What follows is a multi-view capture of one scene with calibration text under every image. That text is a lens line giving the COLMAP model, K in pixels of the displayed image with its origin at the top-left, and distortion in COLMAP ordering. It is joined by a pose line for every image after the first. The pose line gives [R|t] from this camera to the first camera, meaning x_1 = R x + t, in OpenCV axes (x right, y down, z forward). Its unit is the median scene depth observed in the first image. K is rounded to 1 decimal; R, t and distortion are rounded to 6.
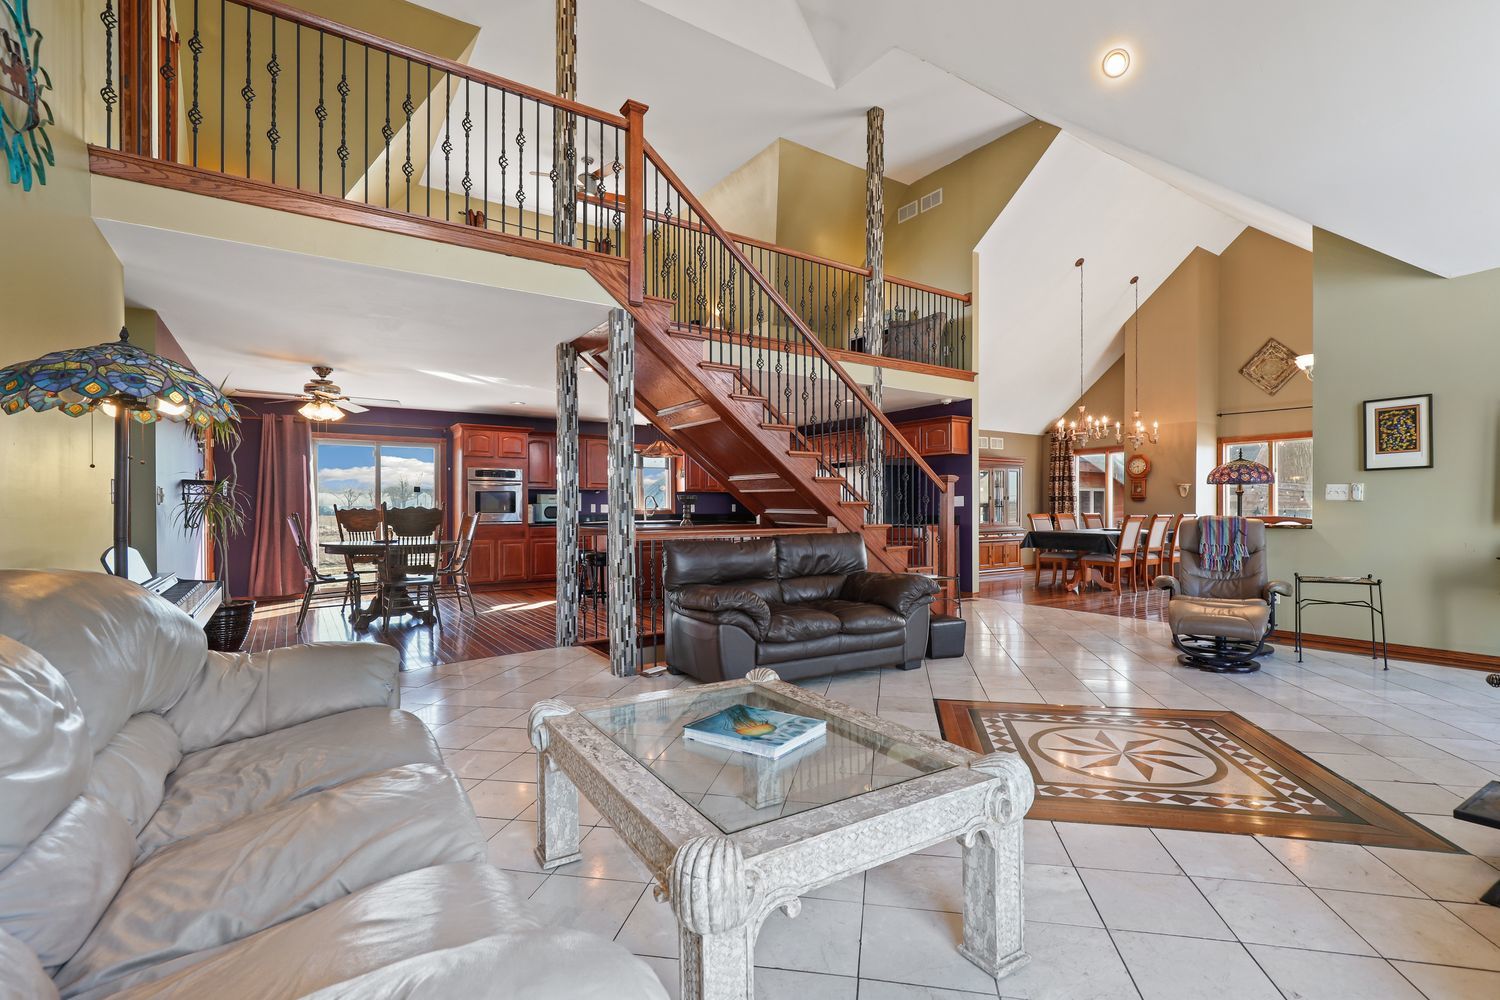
lens RADIAL K [[679.9, 0, 756.6], [0, 679.9, 502.2], [0, 0, 1]] dist [0.001175, -0.000221]
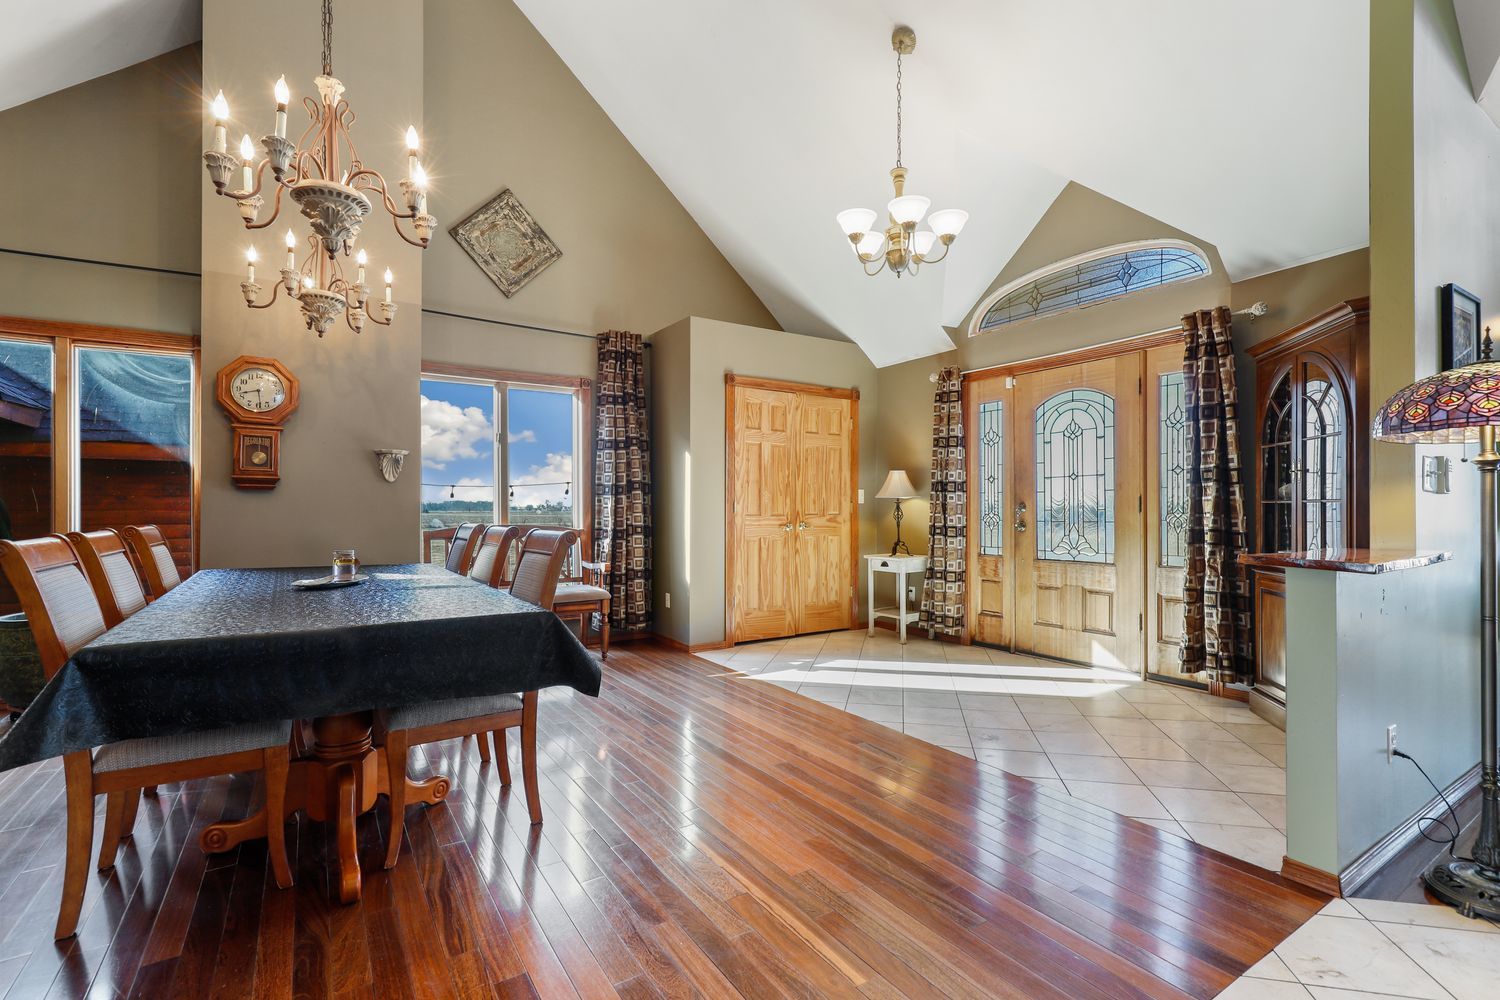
lens RADIAL K [[679.9, 0, 756.6], [0, 679.9, 502.2], [0, 0, 1]] dist [0.001175, -0.000221]
pose [[-0.008889, 0.010993, 0.999900, 0.227112], [-0.009921, 0.999889, -0.011081, 0.006294], [-0.999911, -0.010018, -0.008779, 0.800259]]
